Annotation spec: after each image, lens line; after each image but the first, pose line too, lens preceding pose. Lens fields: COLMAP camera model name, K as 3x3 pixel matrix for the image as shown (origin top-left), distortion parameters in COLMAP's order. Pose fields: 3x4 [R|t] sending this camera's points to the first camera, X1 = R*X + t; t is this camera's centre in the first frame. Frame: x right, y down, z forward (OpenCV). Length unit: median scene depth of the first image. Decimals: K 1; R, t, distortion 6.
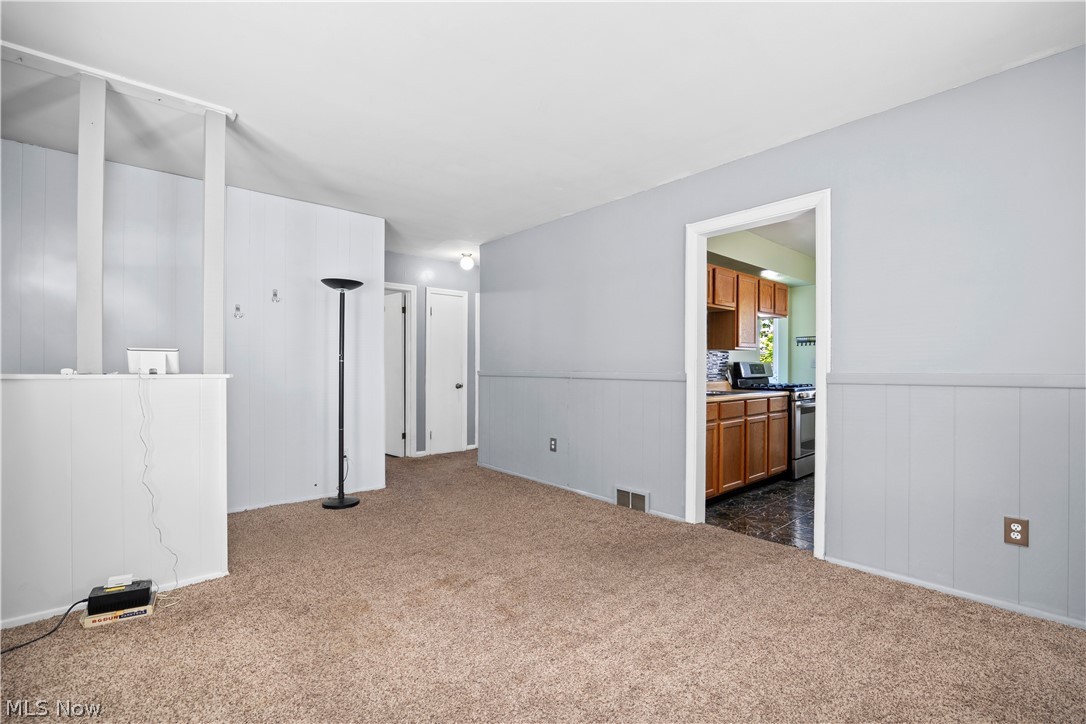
lens RADIAL K [[478.5, 0, 544.7], [0, 478.5, 369.4], [0, 0, 1]] dist [-0.011408, -0.000112]
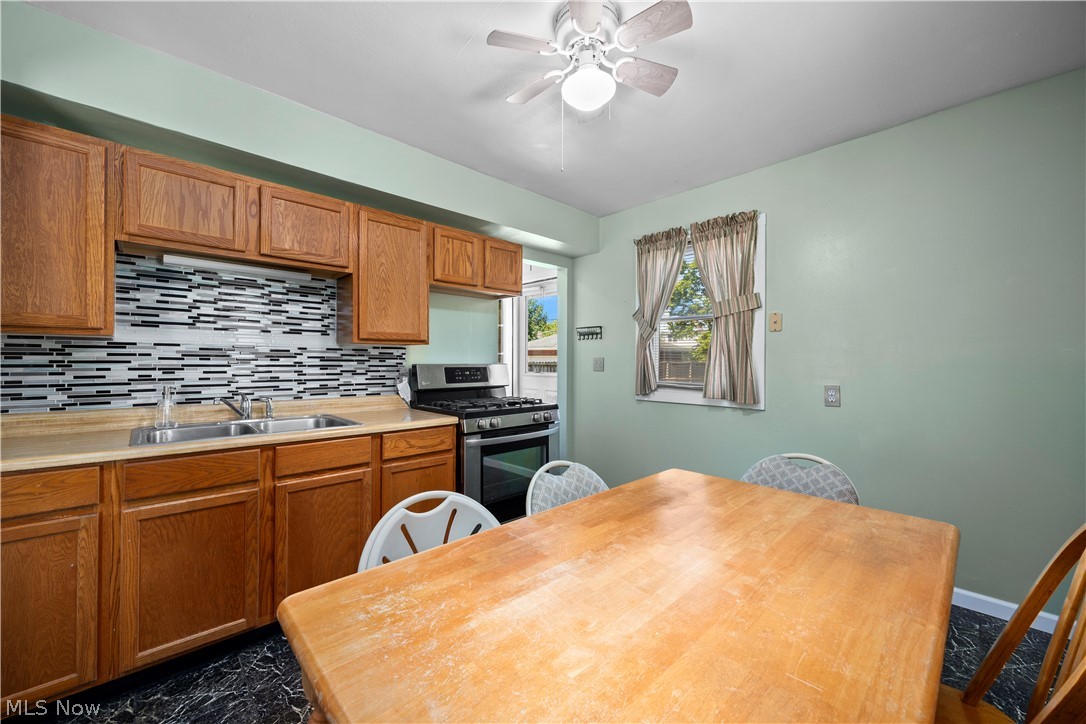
lens RADIAL K [[417.3, 0, 543.0], [0, 417.3, 362.0], [0, 0, 1]] dist [-0.000831, -0.000228]
pose [[0.999372, 0.004582, 0.035139, 0.642991], [-0.004348, 0.999968, -0.006716, -0.017854], [-0.035169, 0.006559, 0.999360, 0.538731]]
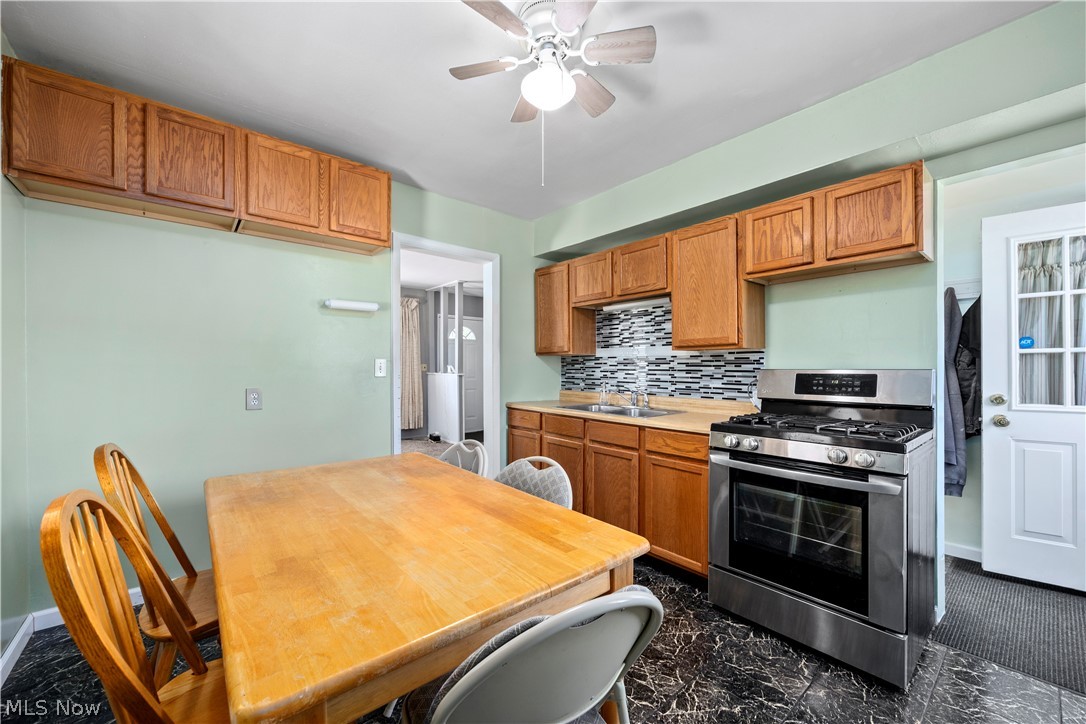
lens RADIAL K [[422.9, 0, 543.3], [0, 422.9, 367.2], [0, 0, 1]] dist [-0.001372, -0.000116]
pose [[-0.024899, -0.001065, -0.999689, 1.045664], [-0.008473, 0.999964, -0.000854, -0.017919], [0.999654, 0.008449, -0.024907, 0.893972]]
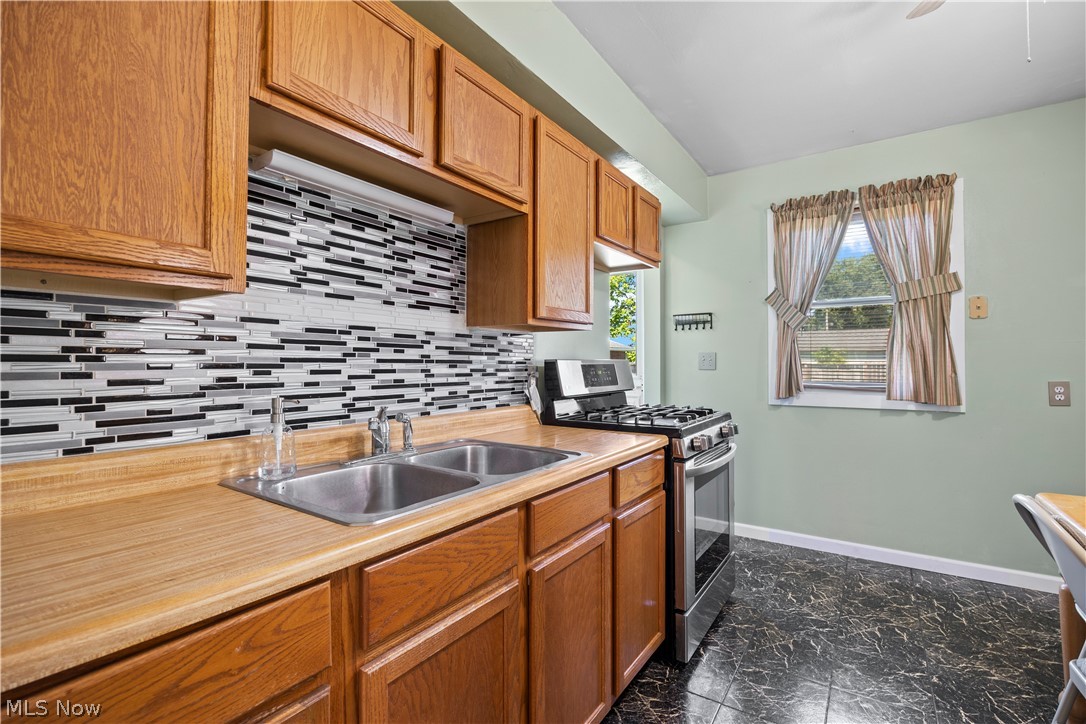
lens RADIAL K [[484.2, 0, 543.8], [0, 484.2, 359.3], [0, 0, 1]] dist [-0.010503, 0.000272]
pose [[0.970083, 0.000795, 0.242771, 0.344642], [0.003202, 0.999866, -0.016069, -0.010437], [-0.242752, 0.016366, 0.969950, 0.693895]]
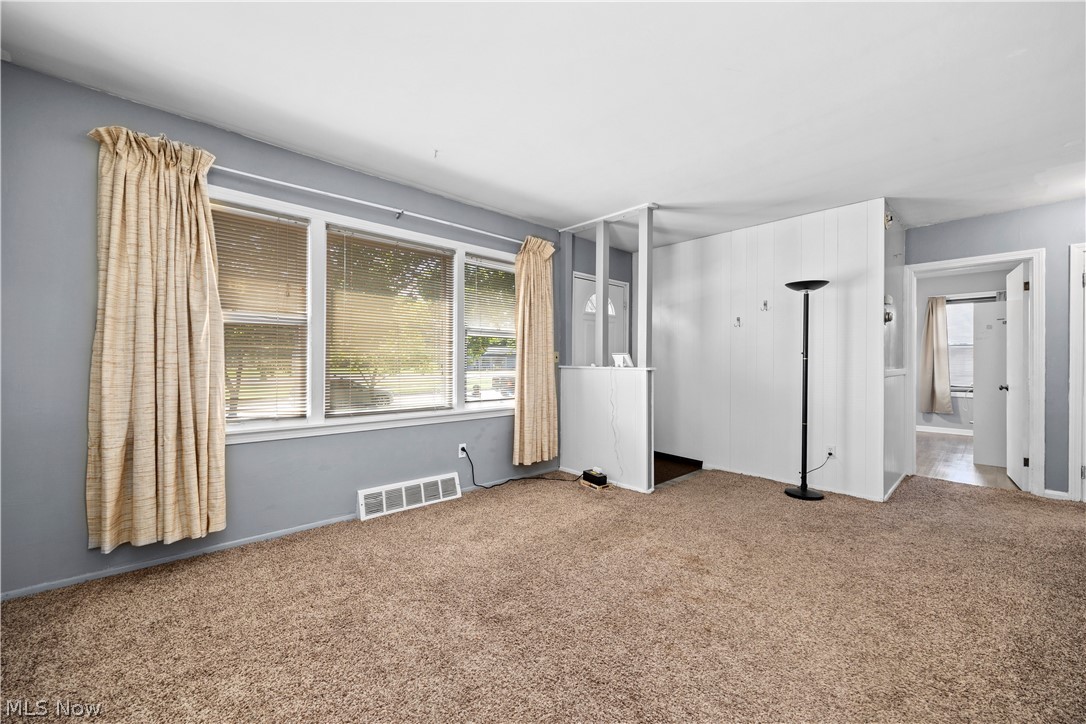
lens RADIAL K [[417.3, 0, 543.0], [0, 417.3, 362.0], [0, 0, 1]] dist [-0.000831, -0.000228]
pose [[0.025874, -0.000364, -0.999665, 0.415227], [-0.012457, 0.999922, -0.000687, -0.002364], [0.999588, 0.012470, 0.025867, 0.347074]]
